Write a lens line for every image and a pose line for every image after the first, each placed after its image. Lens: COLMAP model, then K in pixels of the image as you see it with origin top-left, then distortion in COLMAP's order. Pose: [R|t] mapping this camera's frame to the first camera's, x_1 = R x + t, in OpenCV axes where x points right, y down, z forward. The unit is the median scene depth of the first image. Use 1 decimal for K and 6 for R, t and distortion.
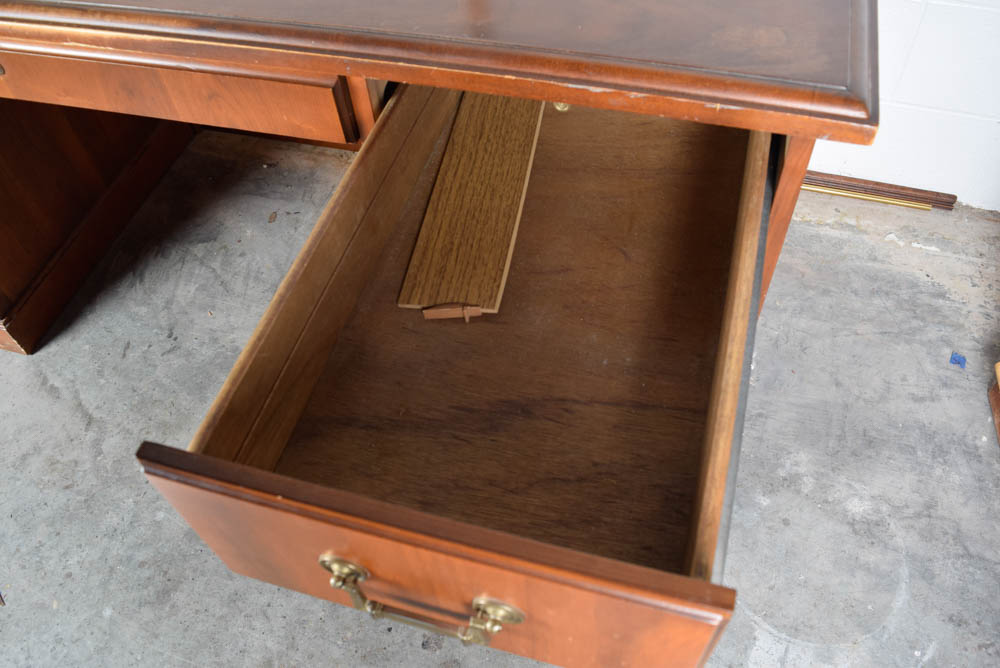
lens RADIAL K [[801.1, 0, 493.1], [0, 801.1, 332.9], [0, 0, 1]] dist [-0.091115, 0.016665]
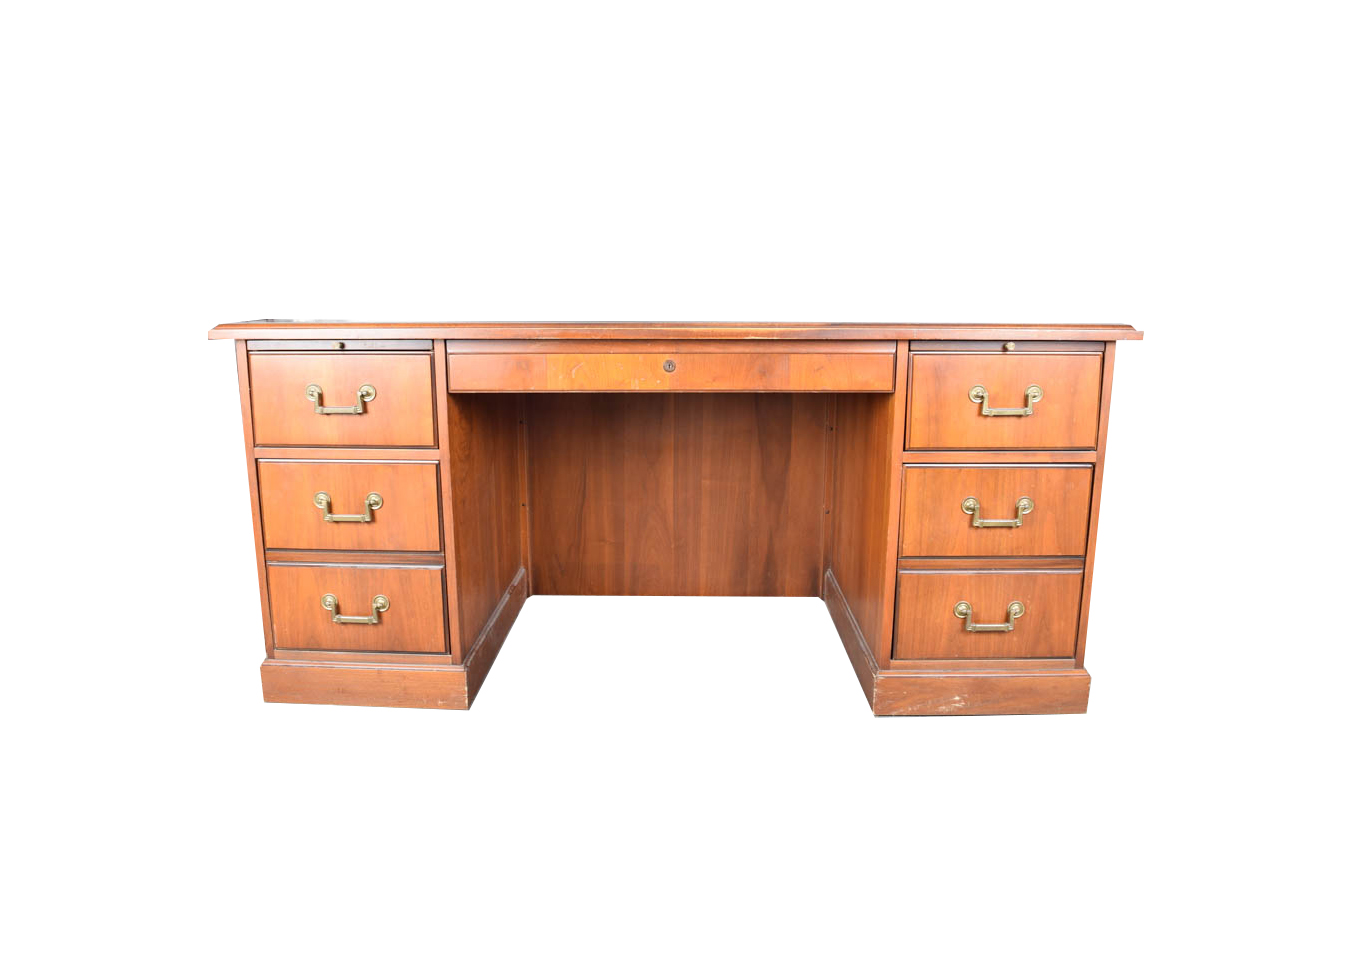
lens RADIAL K [[853.5, 0, 666.4], [0, 853.5, 445.3], [0, 0, 1]] dist [-0.086761, -0.002167]
pose [[0.963193, 0.017733, 0.268224, -0.730165], [0.172593, 0.724182, -0.667661, 0.654878], [-0.206082, 0.689380, 0.694467, -0.120288]]
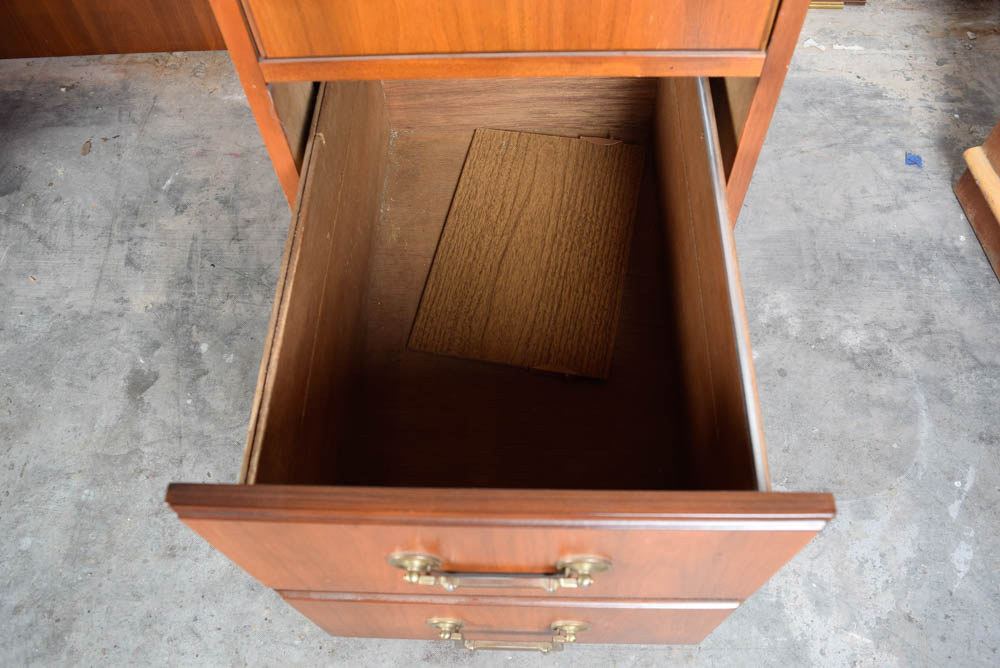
lens RADIAL K [[801.1, 0, 494.0], [0, 801.1, 333.2], [0, 0, 1]] dist [-0.091115, 0.016665]
pose [[0.965832, -0.210121, 0.151716, -0.050523], [0.194740, 0.974652, 0.110135, 0.037168], [-0.171012, -0.076827, 0.982269, 0.186165]]
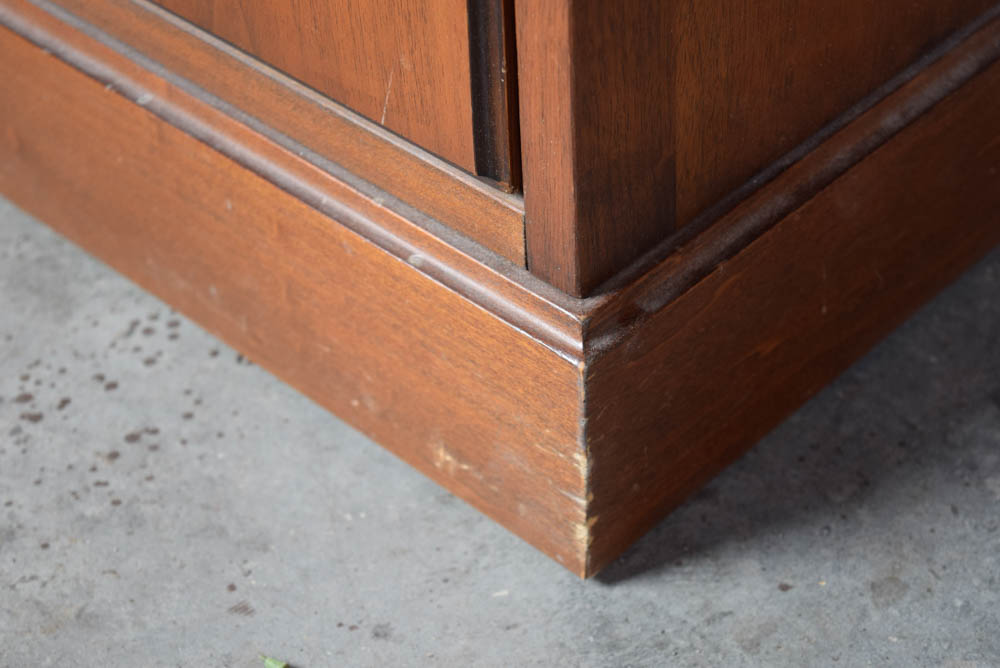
lens RADIAL K [[2276.3, 0, 499.4], [0, 2276.3, 336.5], [0, 0, 1]] dist [0.083266, 0.000000]
pose [[0.887951, 0.315543, -0.334627, -0.537735], [-0.374873, 0.918049, -0.129056, 0.054664], [0.266481, 0.240038, 0.933472, 0.639941]]
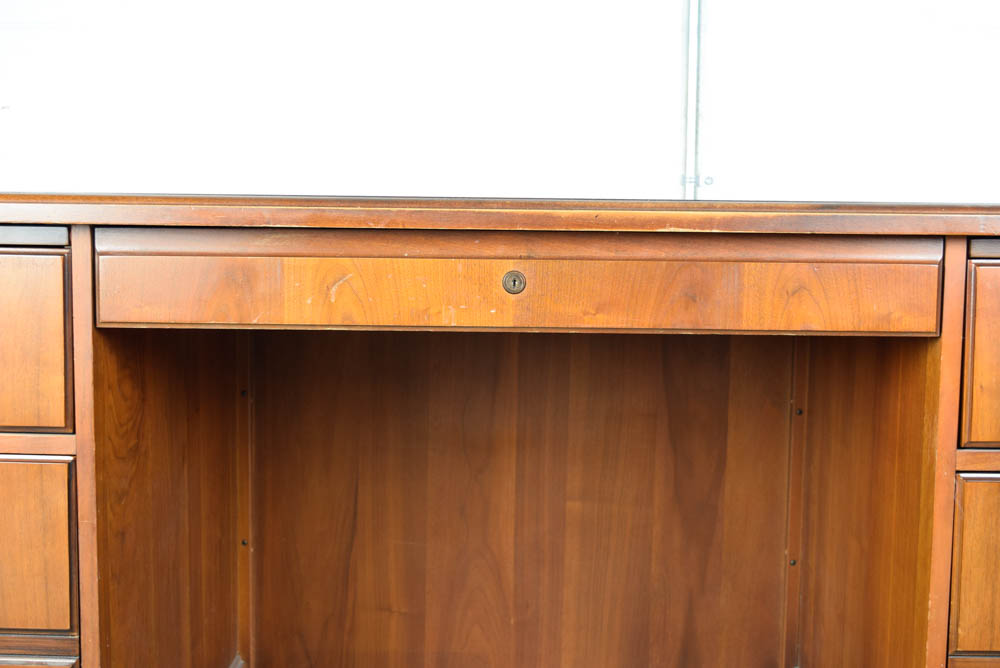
lens RADIAL K [[1352.2, 0, 500.3], [0, 1352.2, 331.2], [0, 0, 1]] dist [-0.024769, 0.000000]
pose [[0.962202, 0.053124, 0.267106, -0.684499], [0.165462, 0.664978, -0.728304, 0.533118], [-0.216310, 0.744971, 0.631053, 0.026279]]
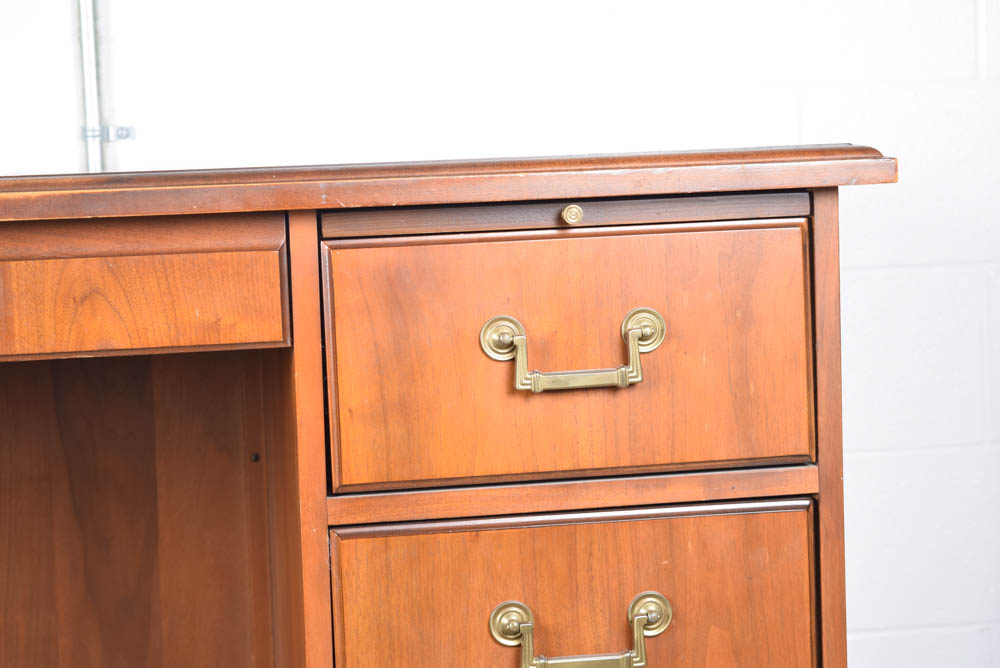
lens RADIAL K [[2119.2, 0, 501.6], [0, 2119.2, 337.0], [0, 0, 1]] dist [0.083406, 0.000000]
pose [[0.901594, -0.004310, 0.432561, -0.503096], [0.331846, 0.648353, -0.685213, 0.694990], [-0.277499, 0.761328, 0.585981, -0.129465]]
